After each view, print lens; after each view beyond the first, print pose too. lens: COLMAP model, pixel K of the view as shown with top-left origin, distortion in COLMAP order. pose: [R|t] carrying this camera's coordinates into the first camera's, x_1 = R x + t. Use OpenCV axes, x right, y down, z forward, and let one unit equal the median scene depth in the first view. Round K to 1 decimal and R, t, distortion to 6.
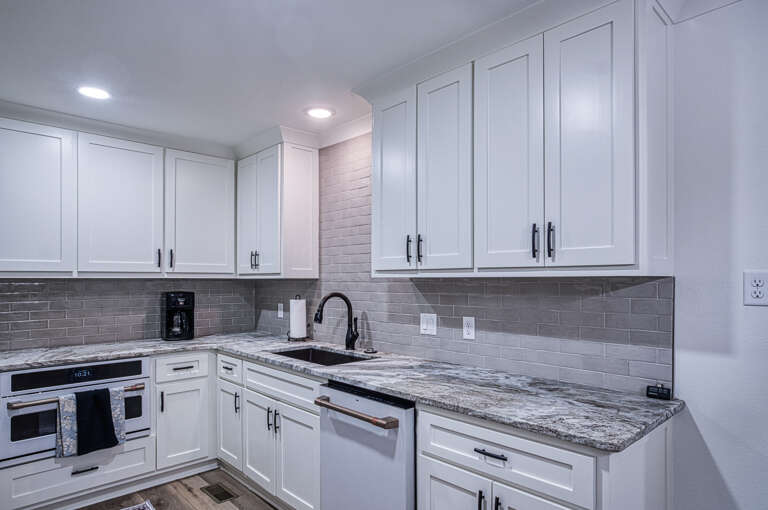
lens RADIAL K [[458.0, 0, 391.8], [0, 458.0, 280.8], [0, 0, 1]] dist [-0.035201, 0.030673]
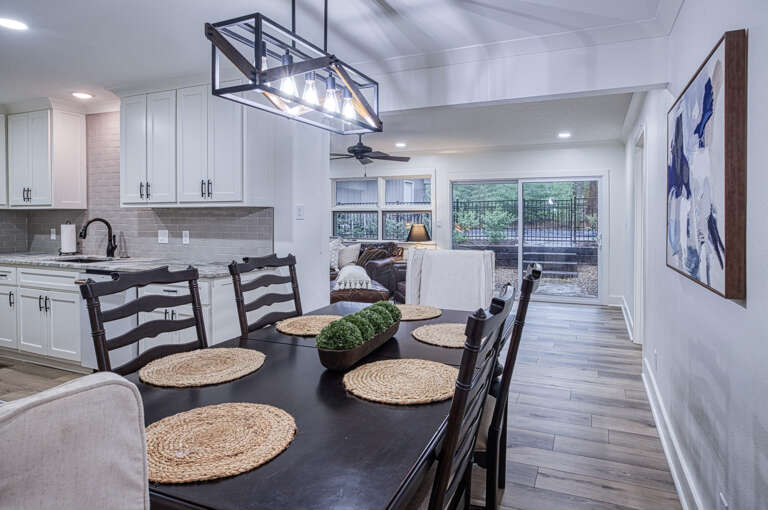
lens RADIAL K [[444.8, 0, 408.3], [0, 444.8, 222.8], [0, 0, 1]] dist [-0.000764, 0.002658]
pose [[0.914465, -0.004889, 0.404636, 0.211977], [0.000283, 0.999934, 0.011442, 0.024942], [-0.404665, -0.010349, 0.914406, -0.710025]]
